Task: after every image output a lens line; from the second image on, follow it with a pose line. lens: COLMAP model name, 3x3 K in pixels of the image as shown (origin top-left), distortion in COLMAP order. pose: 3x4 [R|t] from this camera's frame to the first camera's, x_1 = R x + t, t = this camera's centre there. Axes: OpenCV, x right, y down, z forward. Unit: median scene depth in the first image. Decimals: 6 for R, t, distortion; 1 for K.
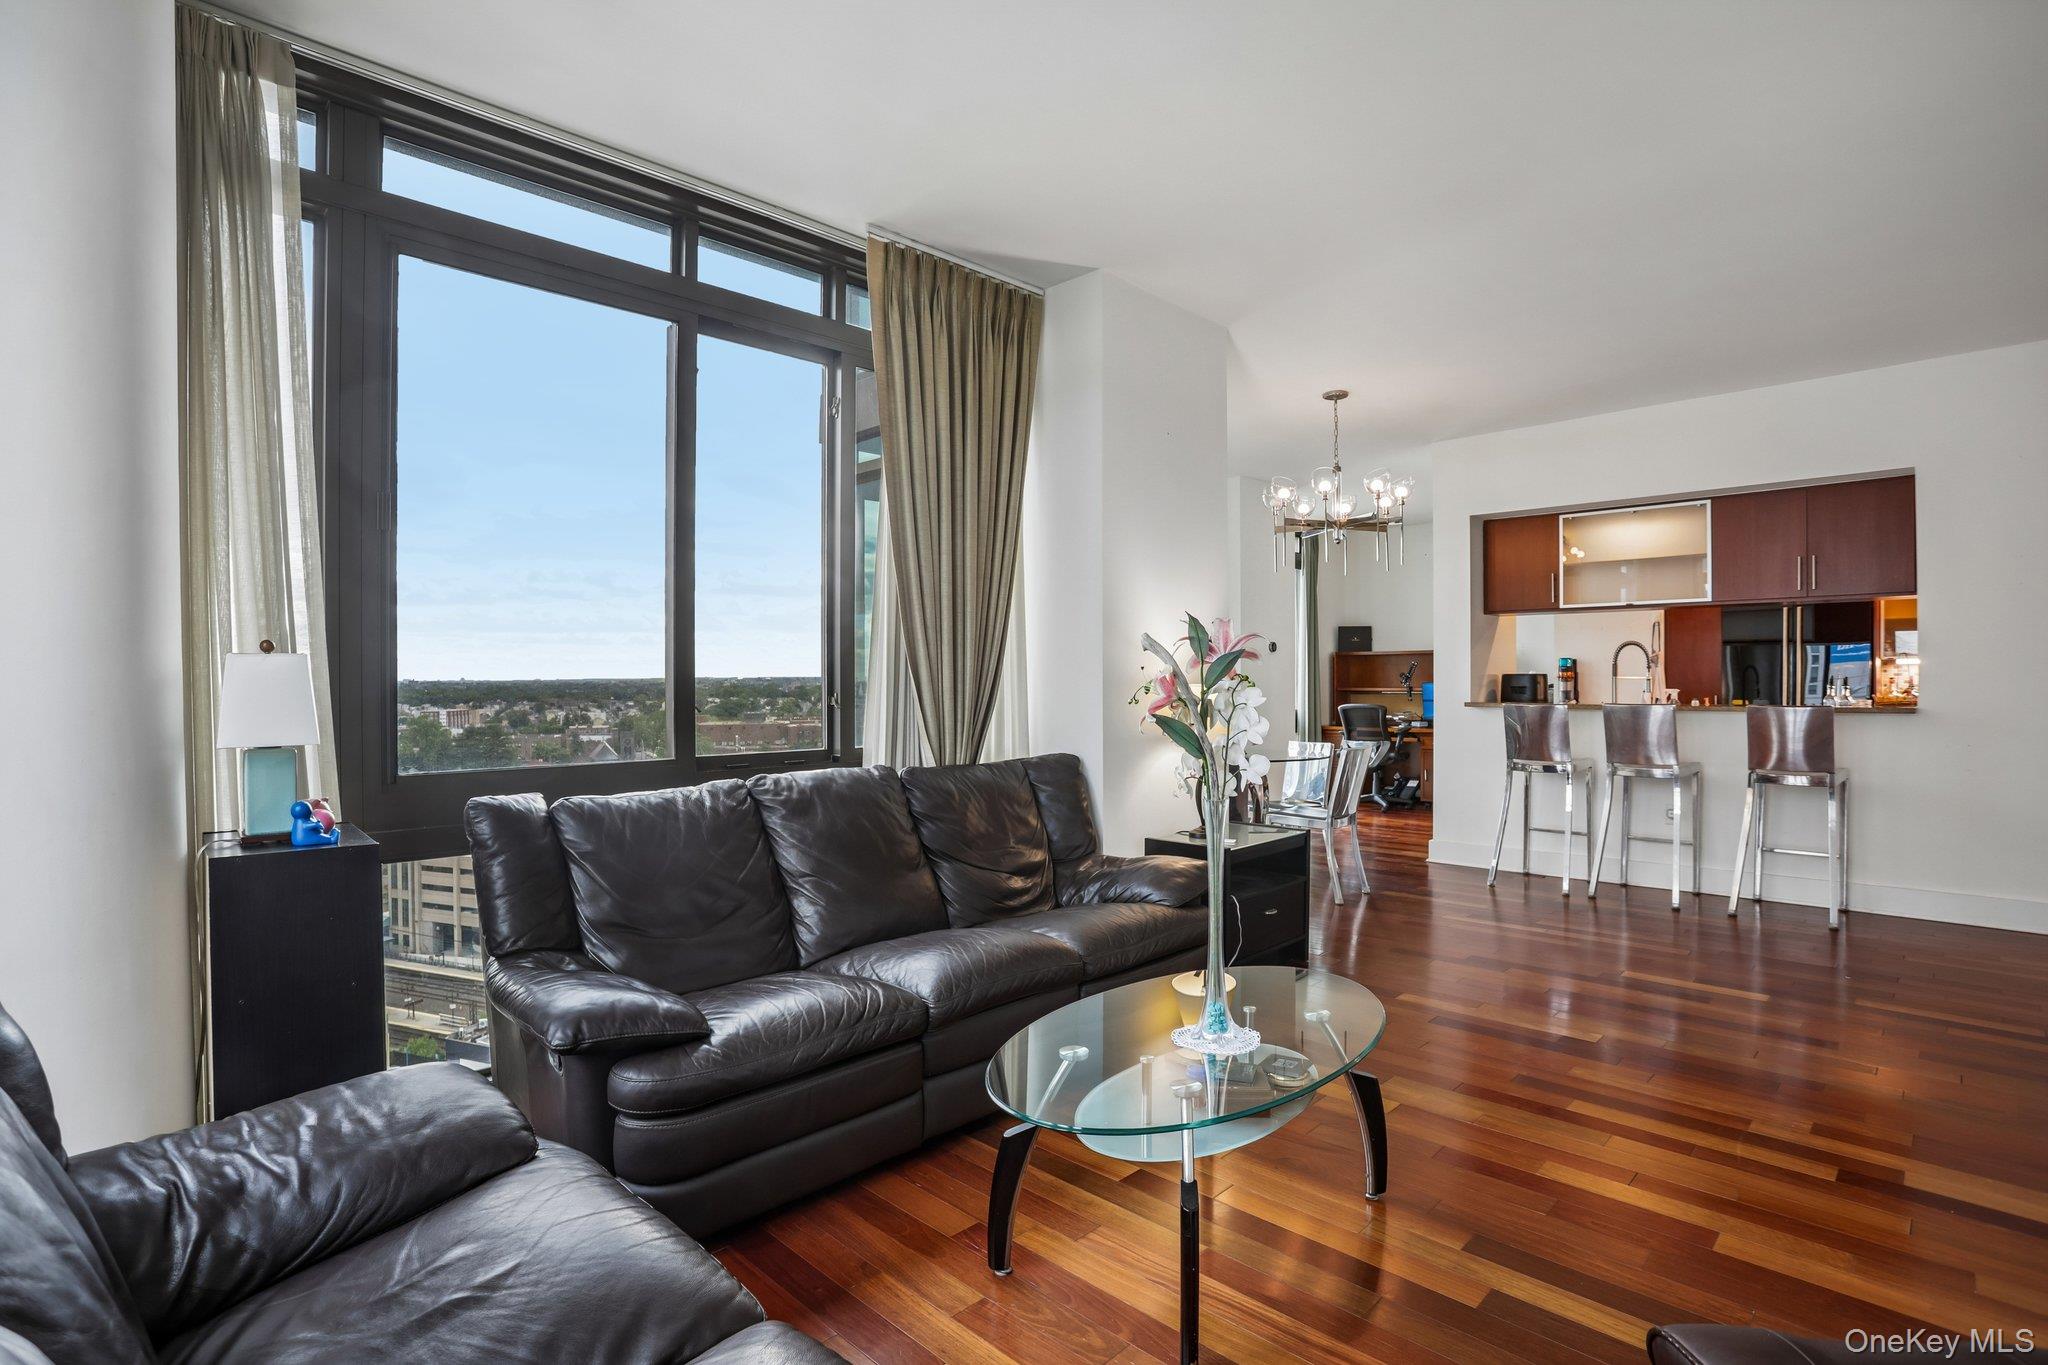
lens RADIAL K [[999.9, 0, 1023.1], [0, 999.9, 697.3], [0, 0, 1]] dist [-0.058091, 0.014985]
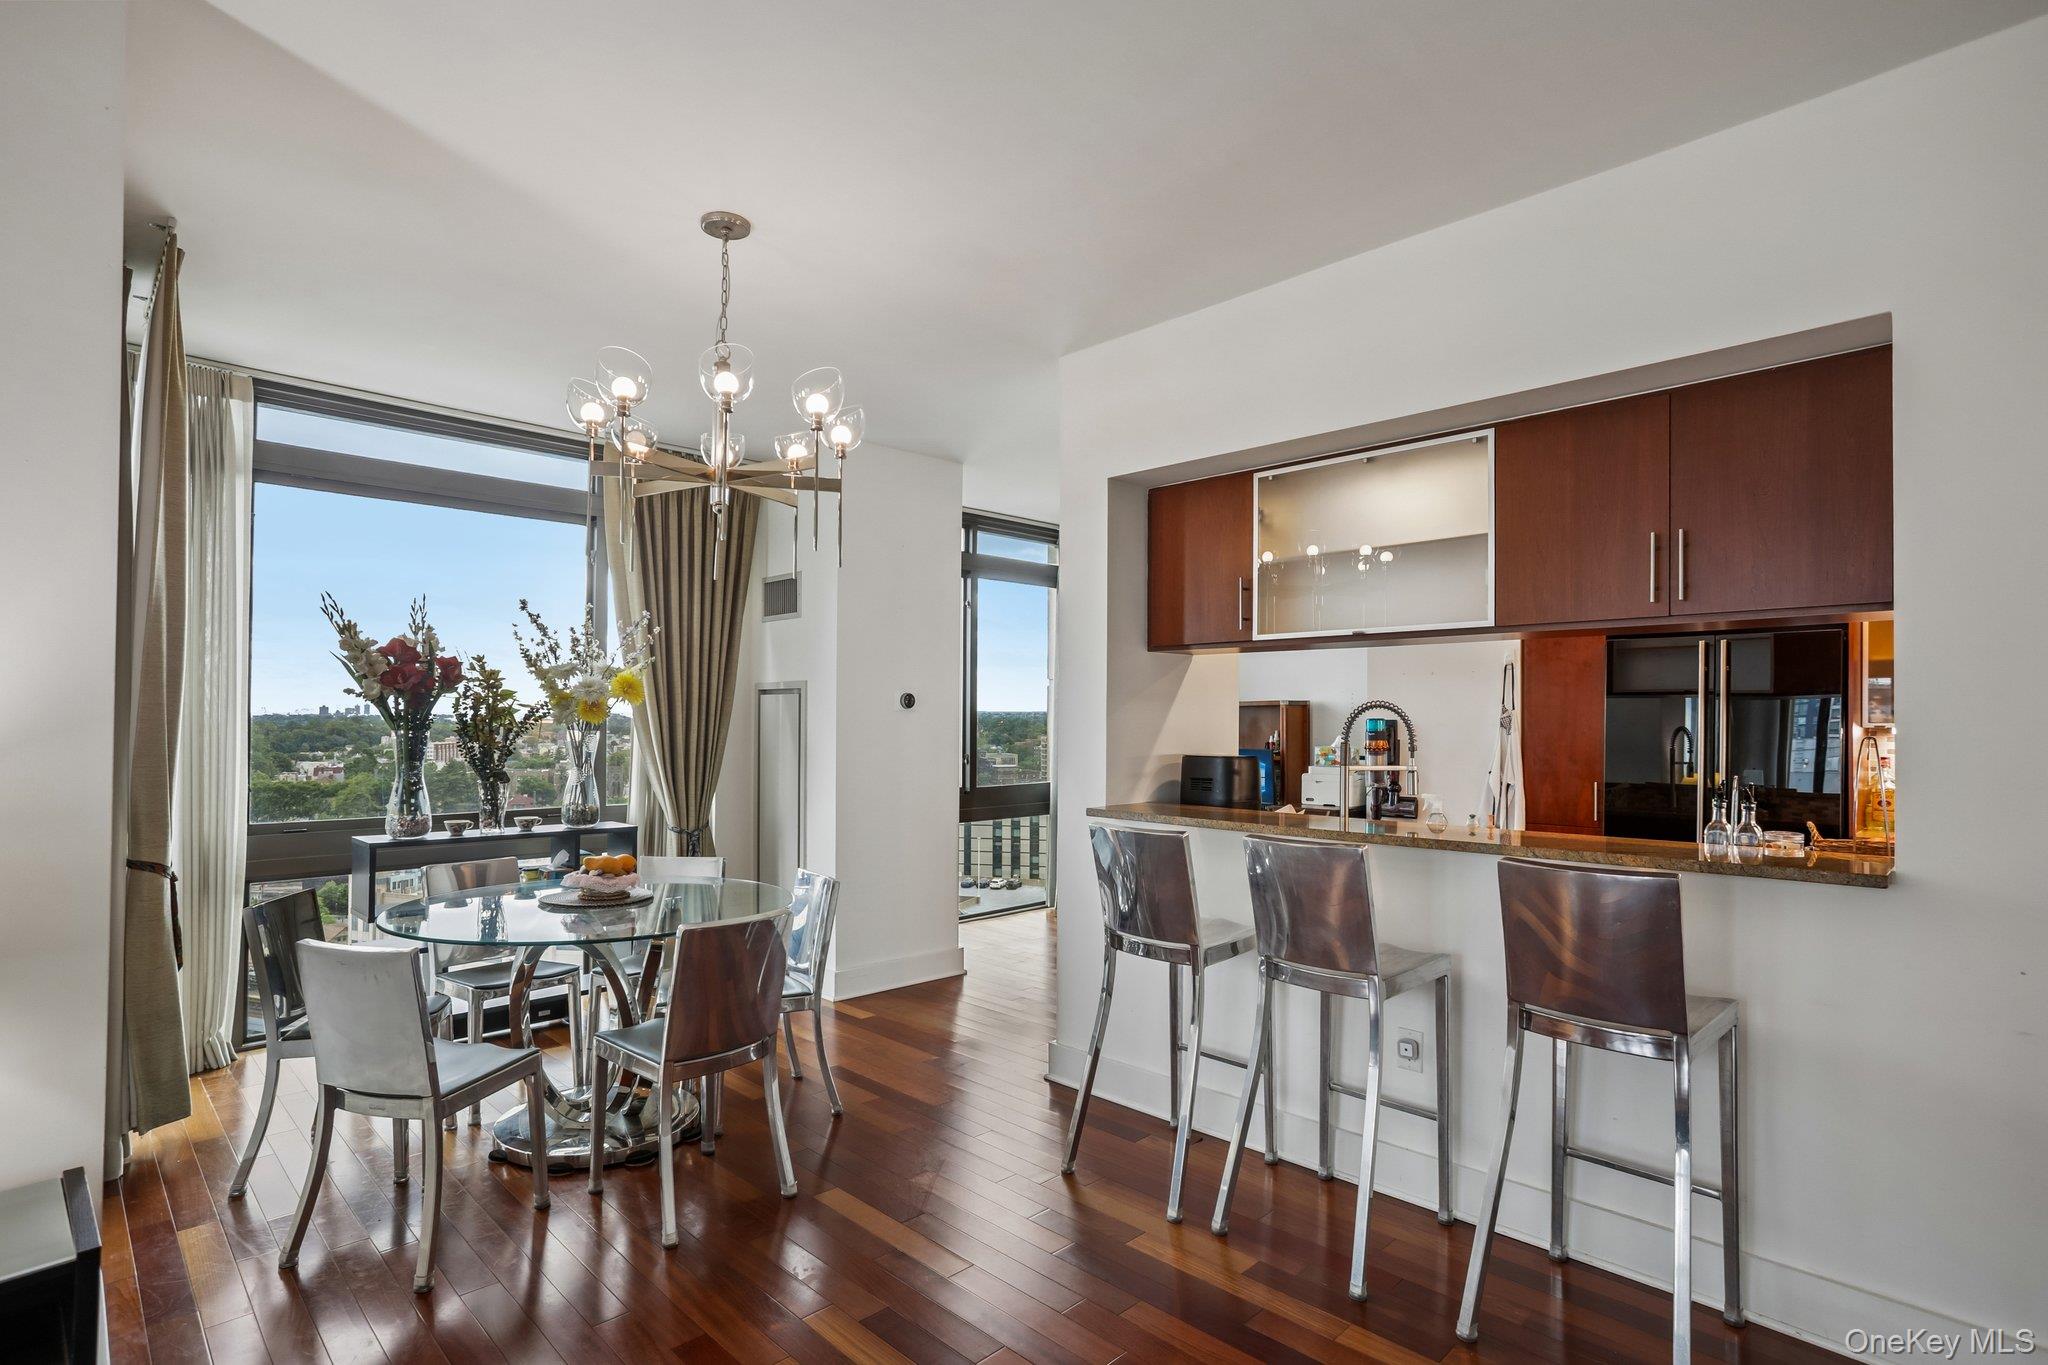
lens RADIAL K [[999.9, 0, 1026.0], [0, 999.9, 720.8], [0, 0, 1]] dist [-0.058091, 0.014985]
pose [[0.999826, 0.005280, -0.017876, 0.208095], [-0.005475, 0.999926, -0.010839, -0.018810], [0.017818, 0.010935, 0.999781, 0.213107]]
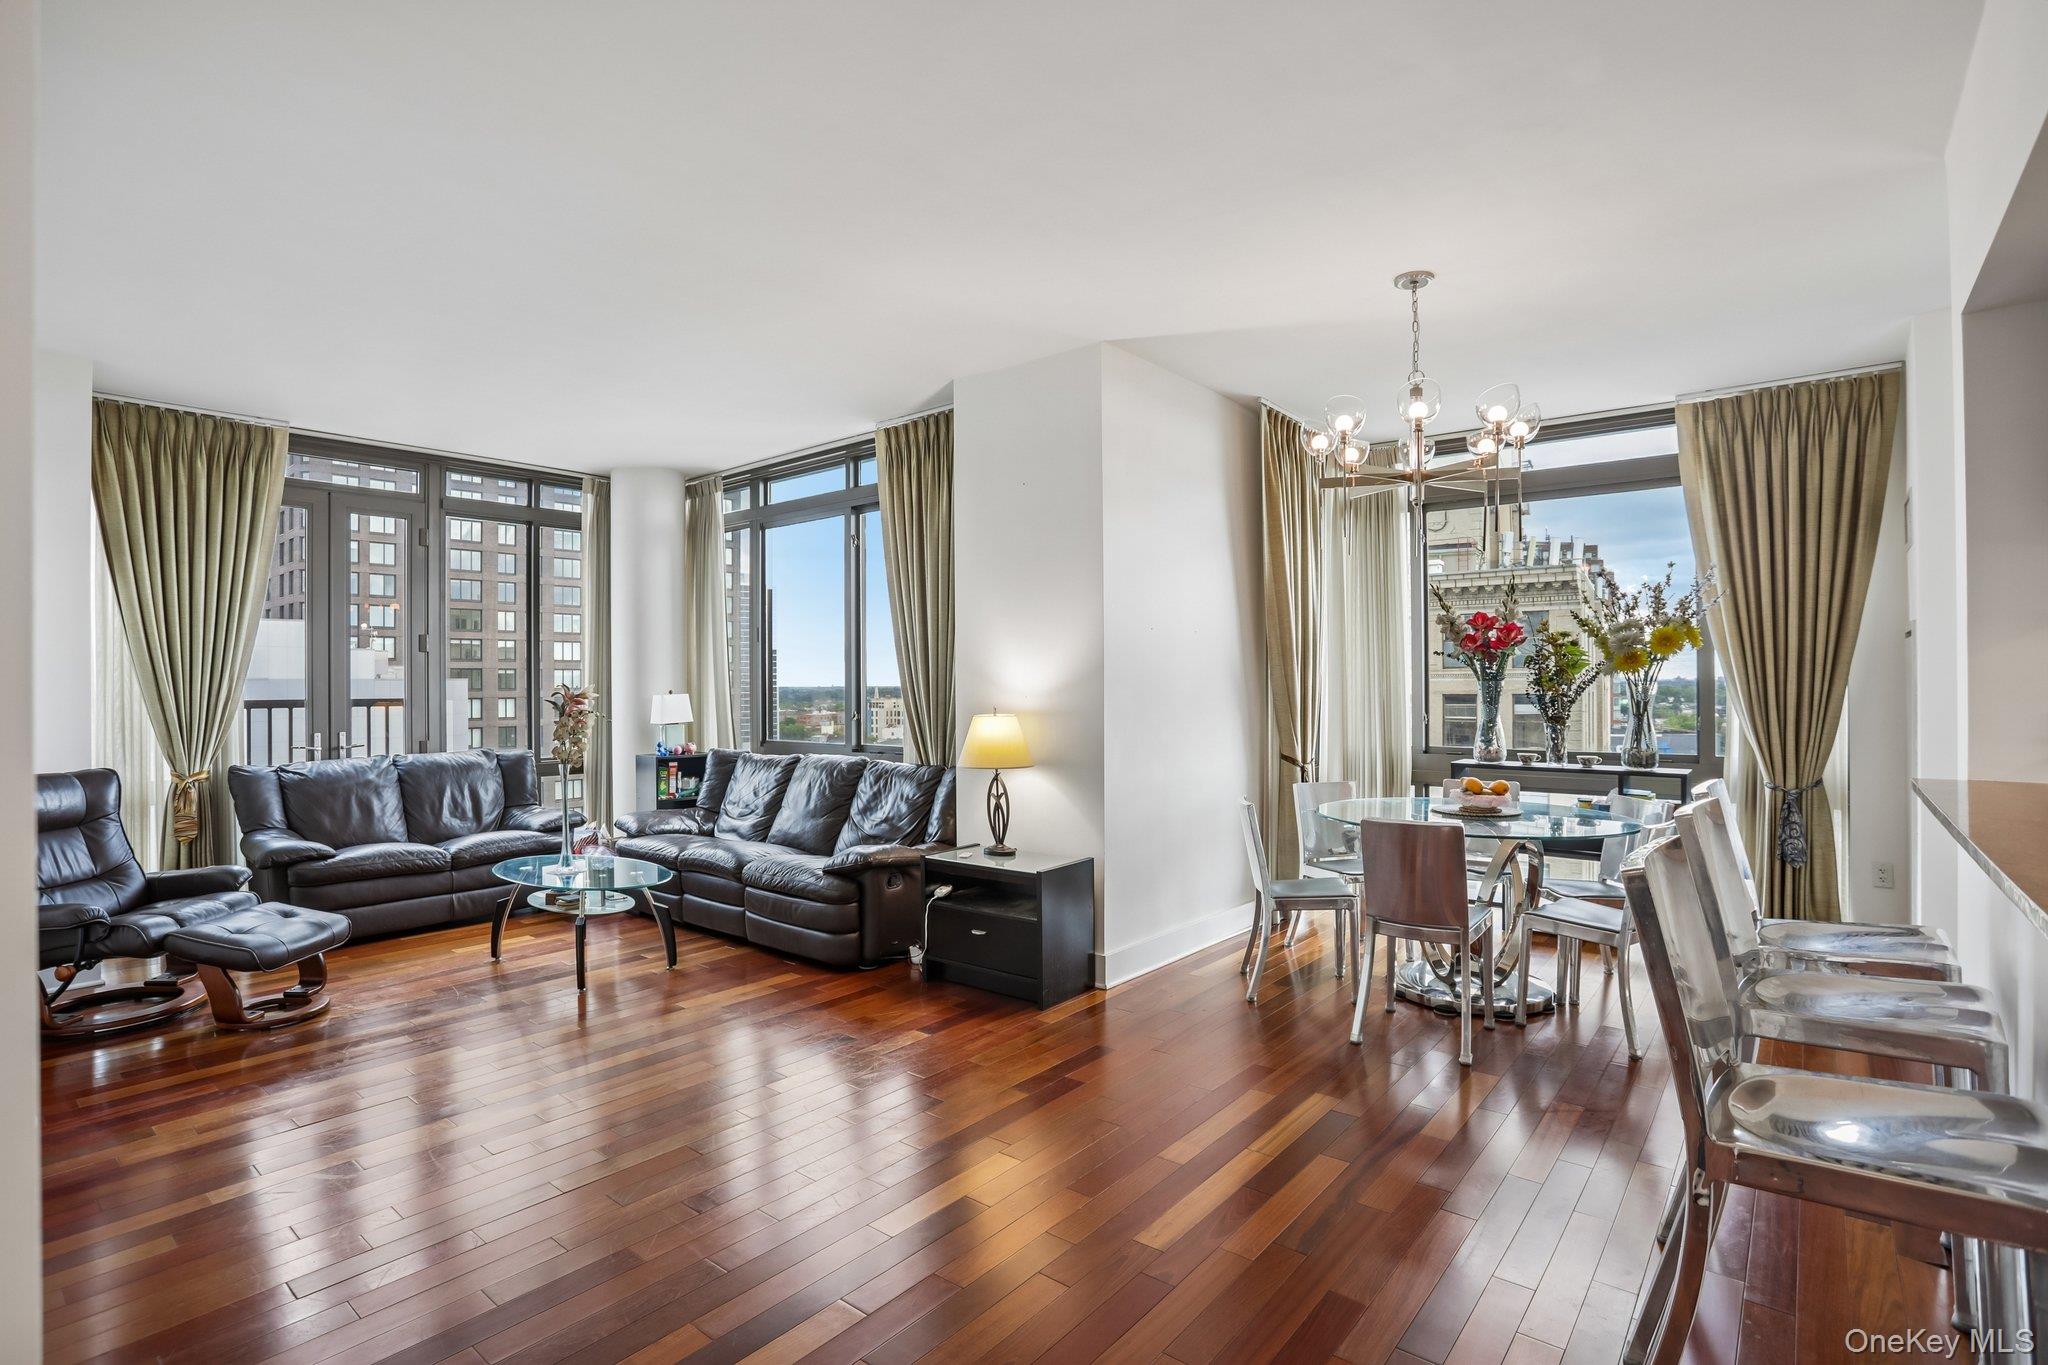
lens RADIAL K [[999.9, 0, 1042.4], [0, 999.9, 677.7], [0, 0, 1]] dist [-0.058091, 0.014985]
pose [[0.092708, 0.008672, -0.995656, 1.837245], [0.010676, 0.999896, 0.009703, -0.054248], [0.995636, -0.011529, 0.092606, 1.278752]]
